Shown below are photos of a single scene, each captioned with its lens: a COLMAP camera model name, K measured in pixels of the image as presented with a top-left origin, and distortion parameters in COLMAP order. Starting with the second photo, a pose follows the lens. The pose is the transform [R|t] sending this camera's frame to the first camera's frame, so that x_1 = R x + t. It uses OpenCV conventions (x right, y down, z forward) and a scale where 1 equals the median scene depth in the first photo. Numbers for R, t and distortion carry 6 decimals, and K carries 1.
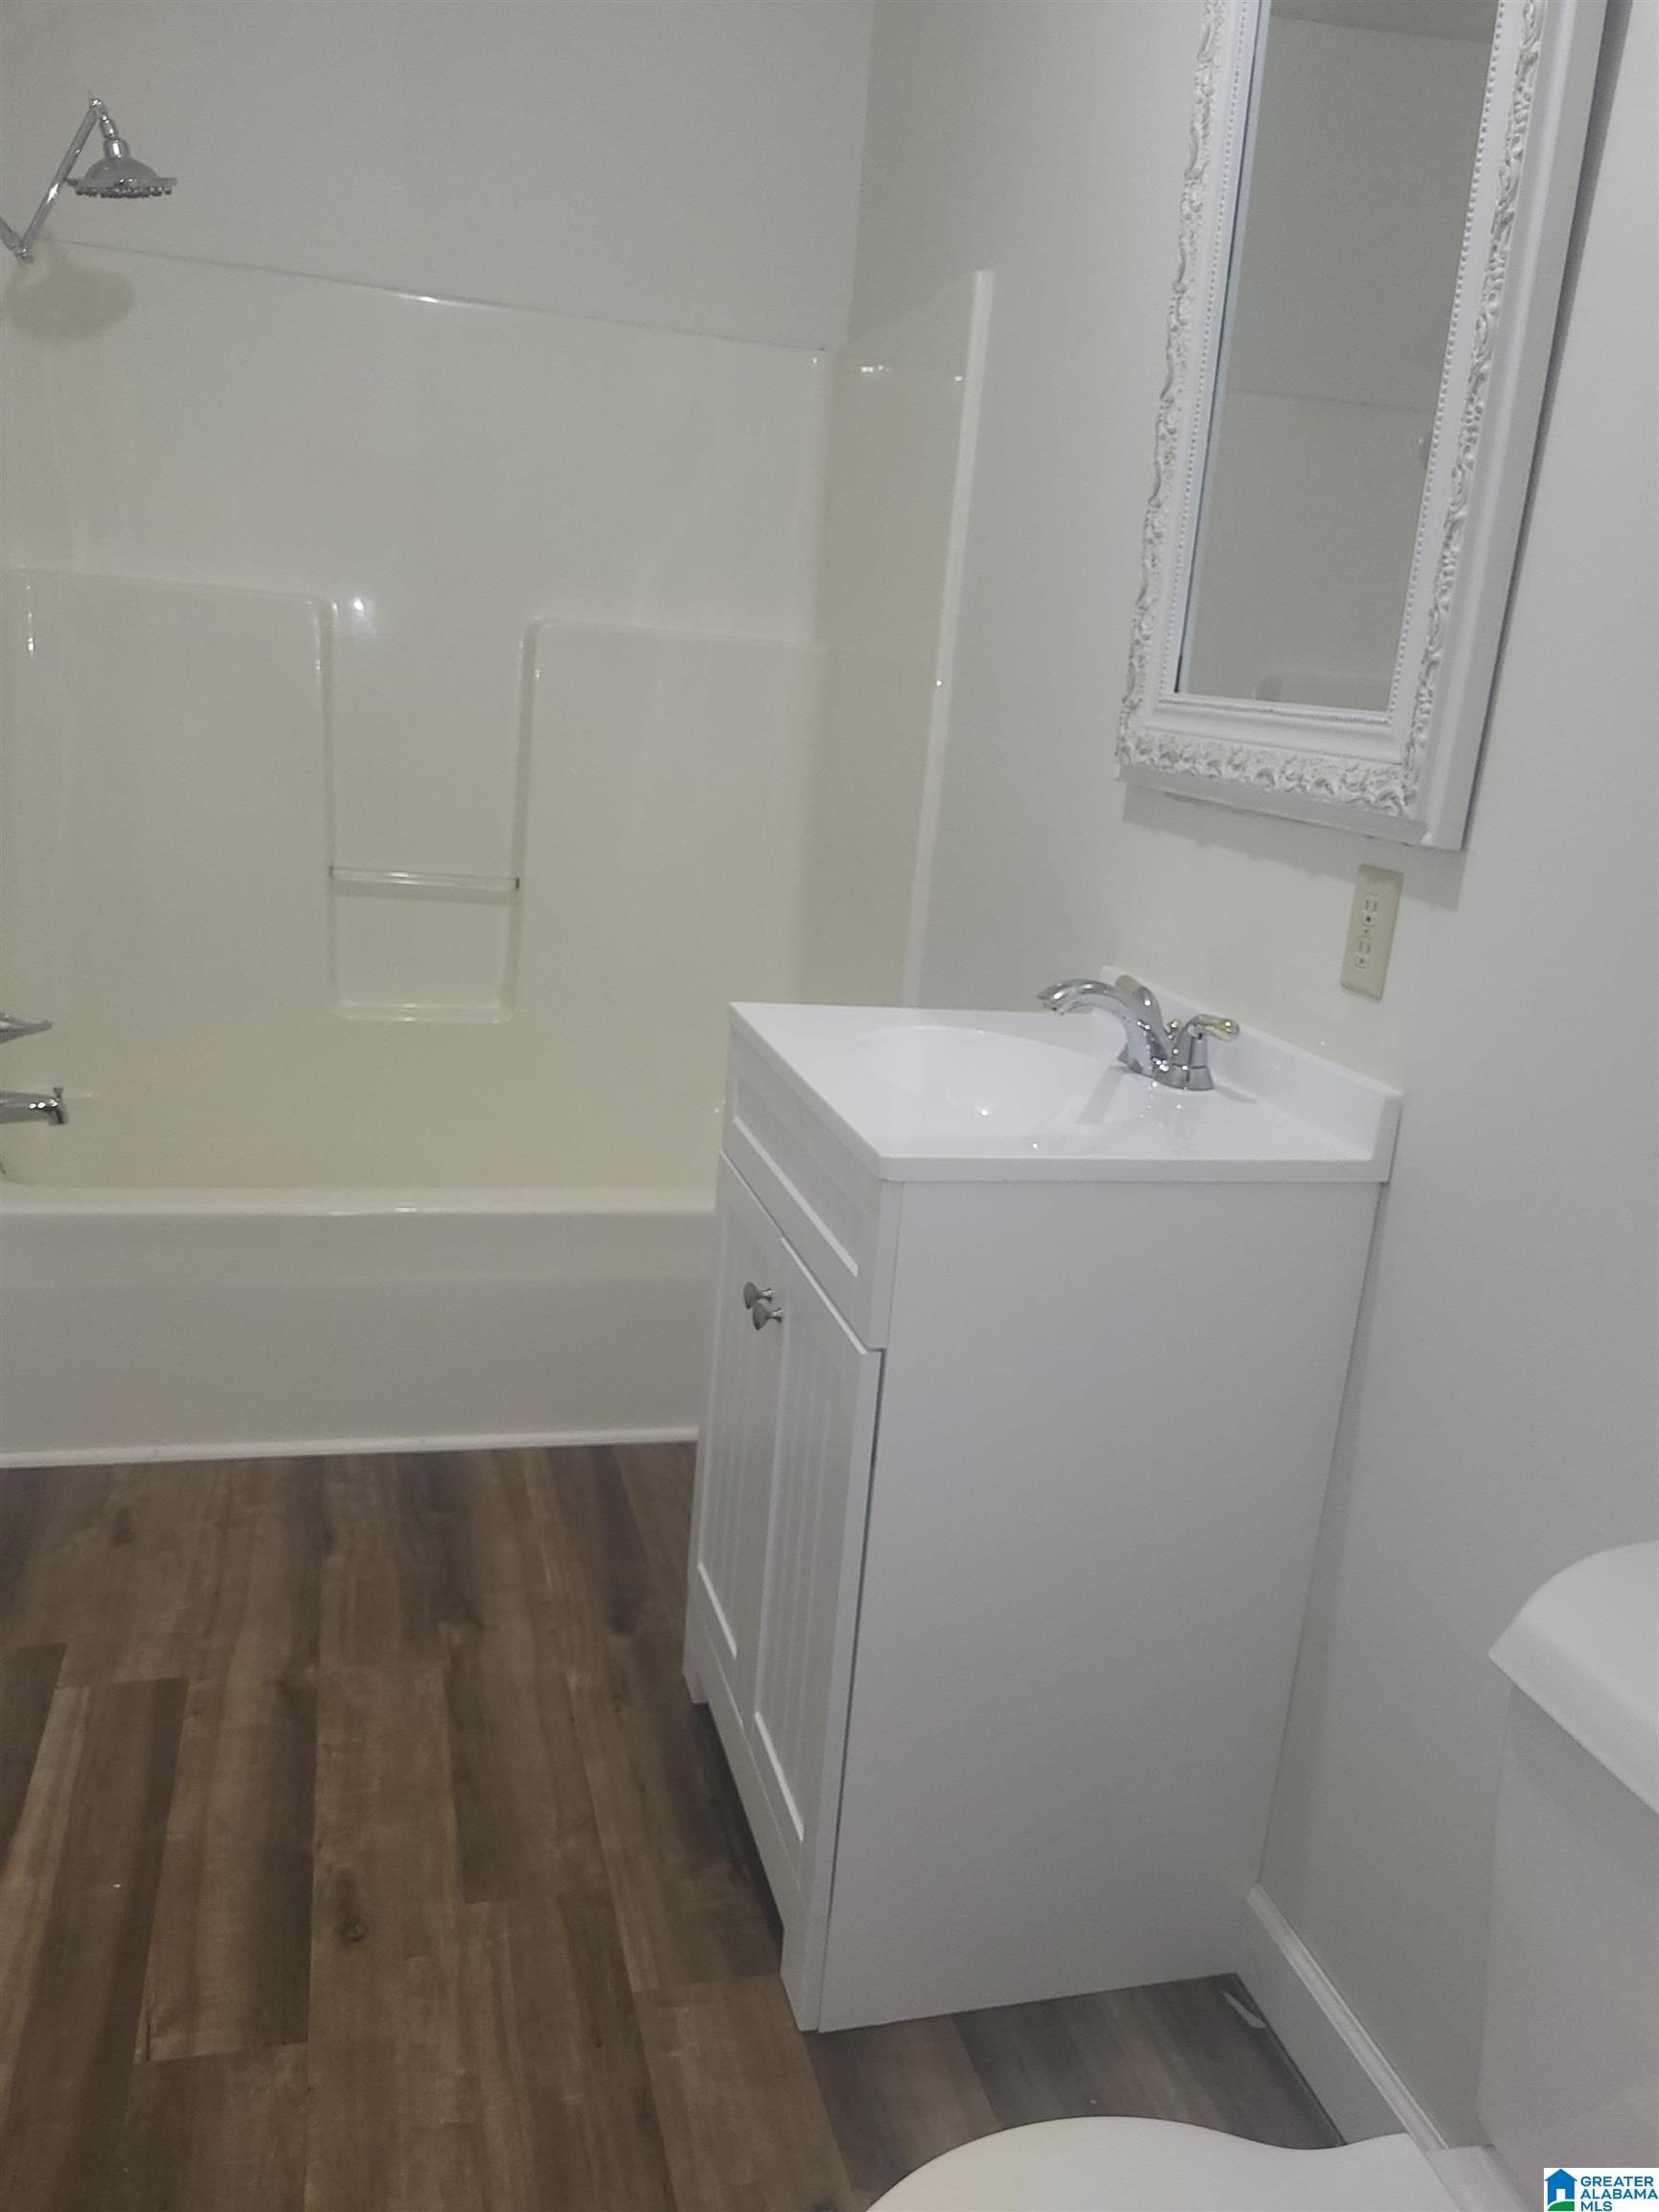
lens RADIAL K [[1750.9, 0, 829.5], [0, 1750.9, 1106.0], [0, 0, 1]] dist [0.044020, -0.018261]
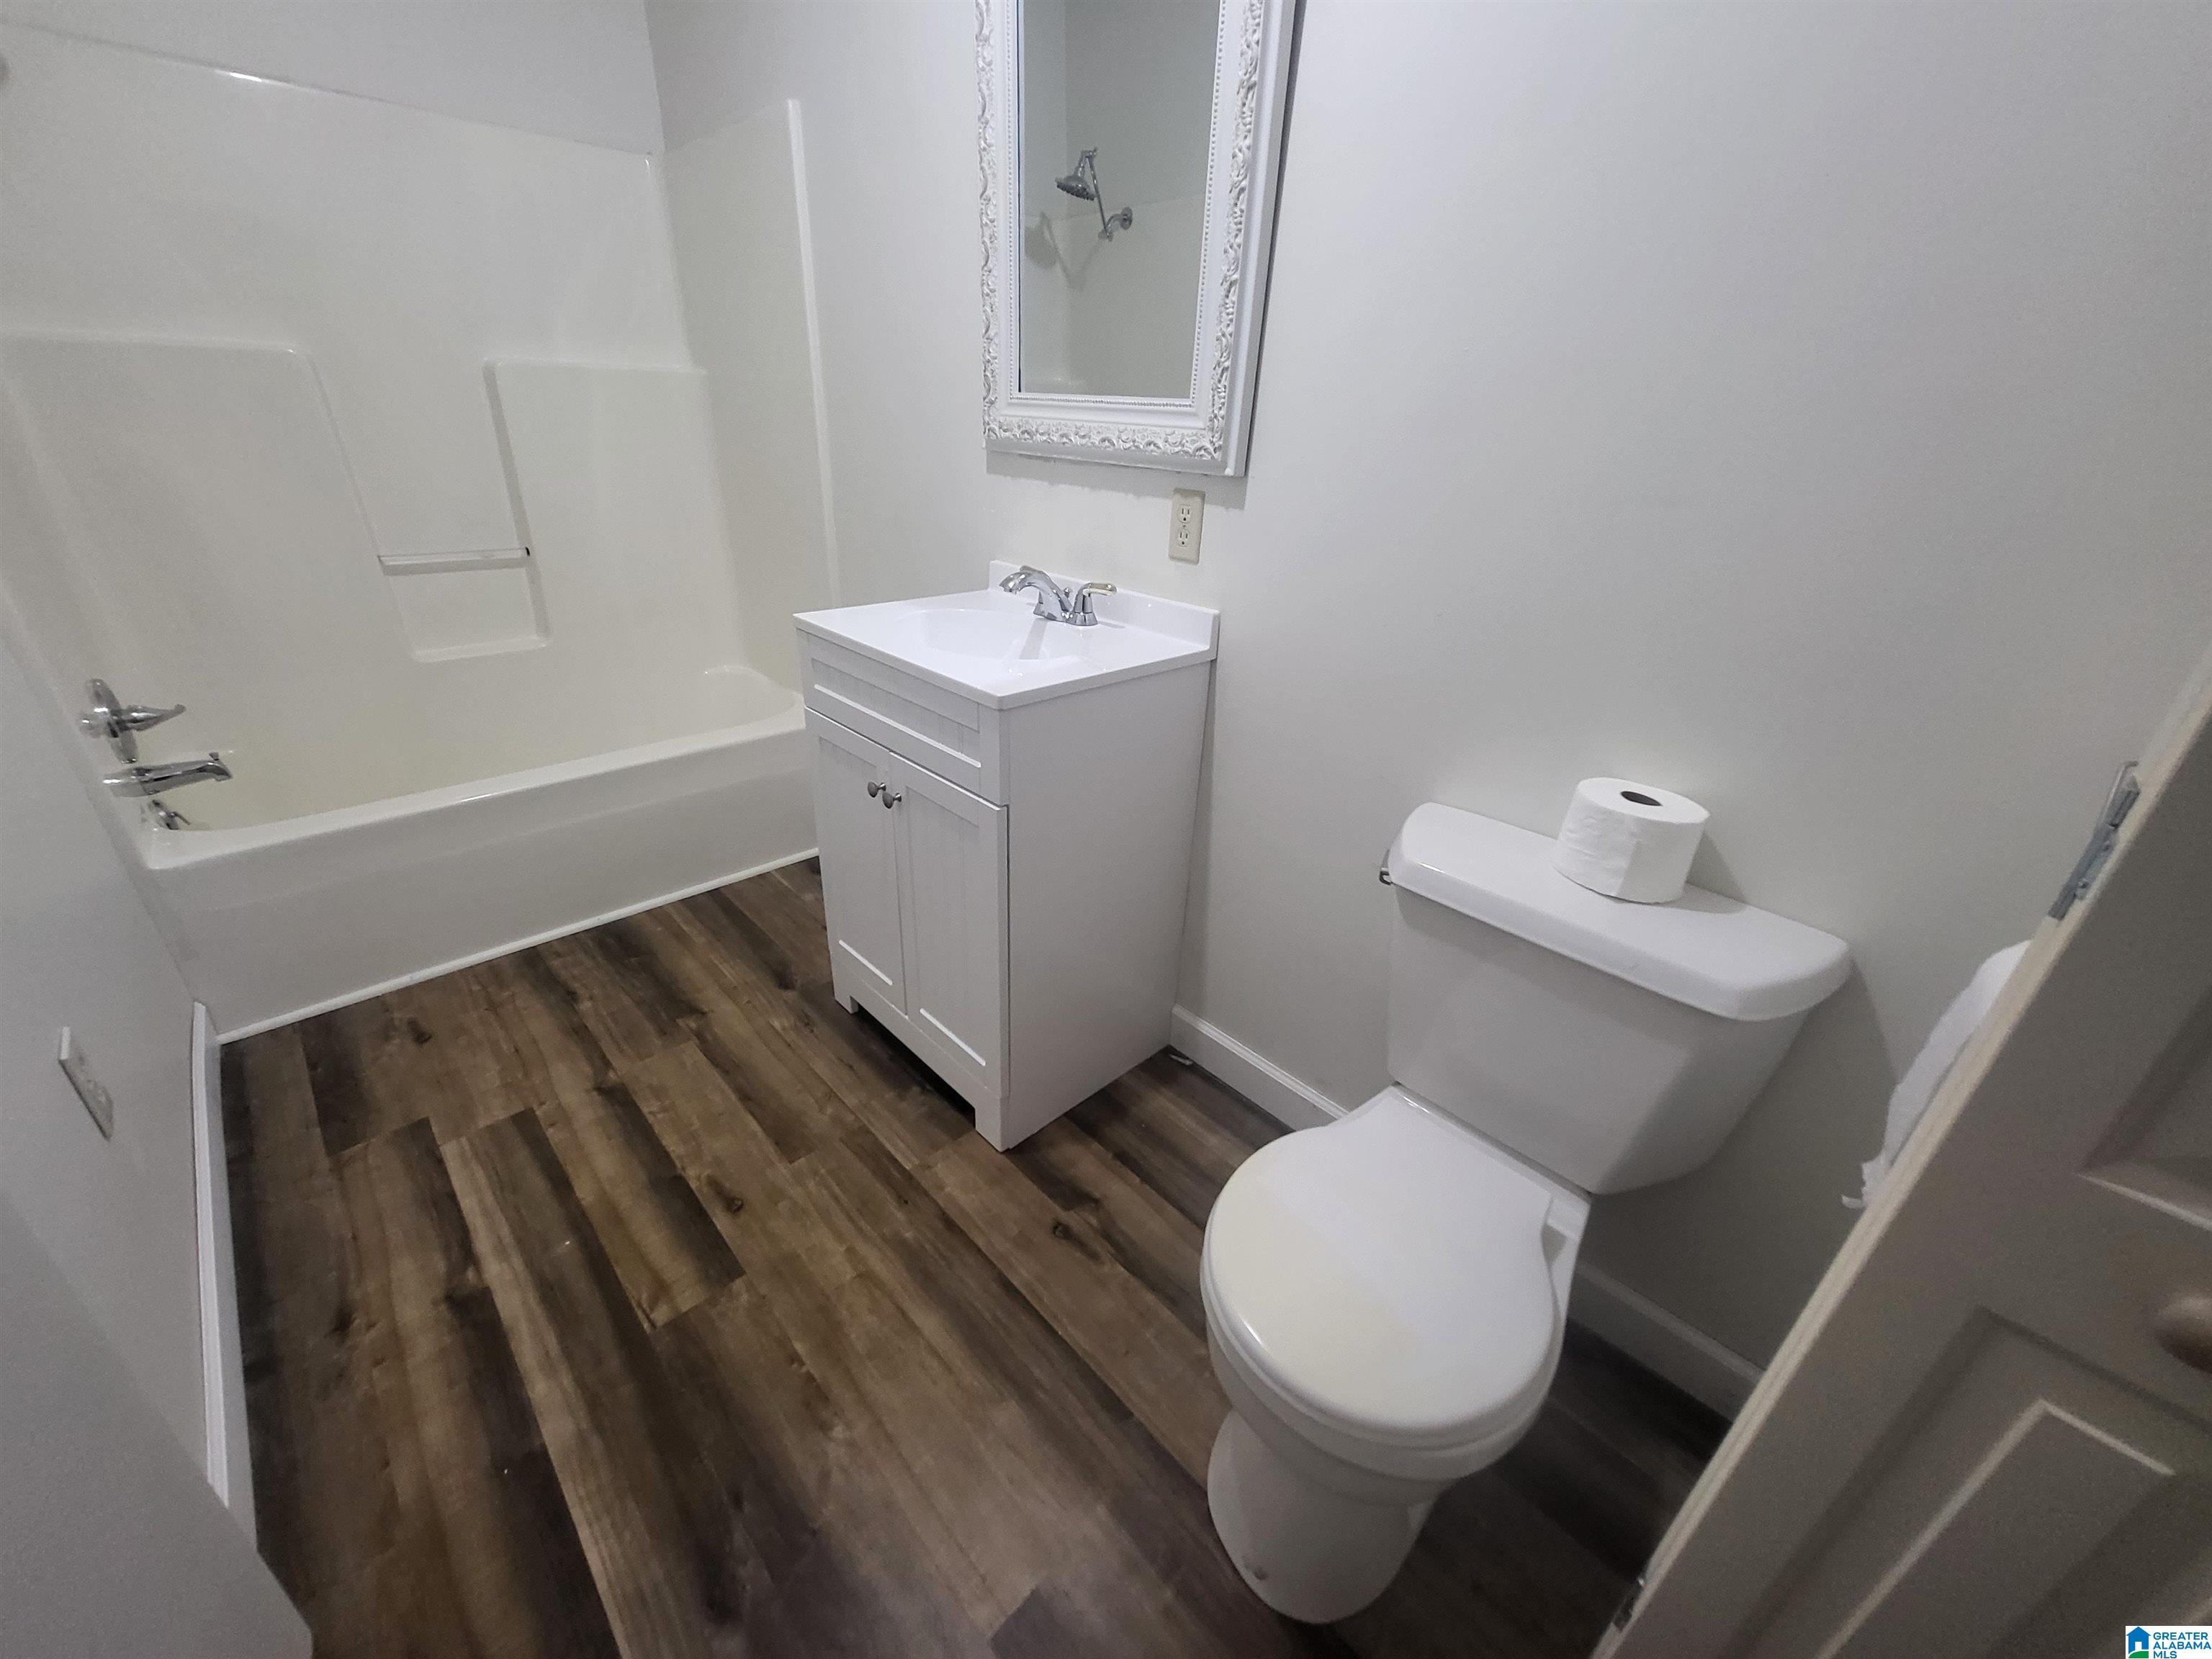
lens RADIAL K [[885.7, 0, 1103.6], [0, 885.7, 820.6], [0, 0, 1]] dist [0.010884, -0.000418]
pose [[0.882110, -0.248754, 0.400003, -0.191921], [0.153767, 0.954734, 0.254635, -0.046655], [-0.445238, -0.163109, 0.880431, 0.139456]]
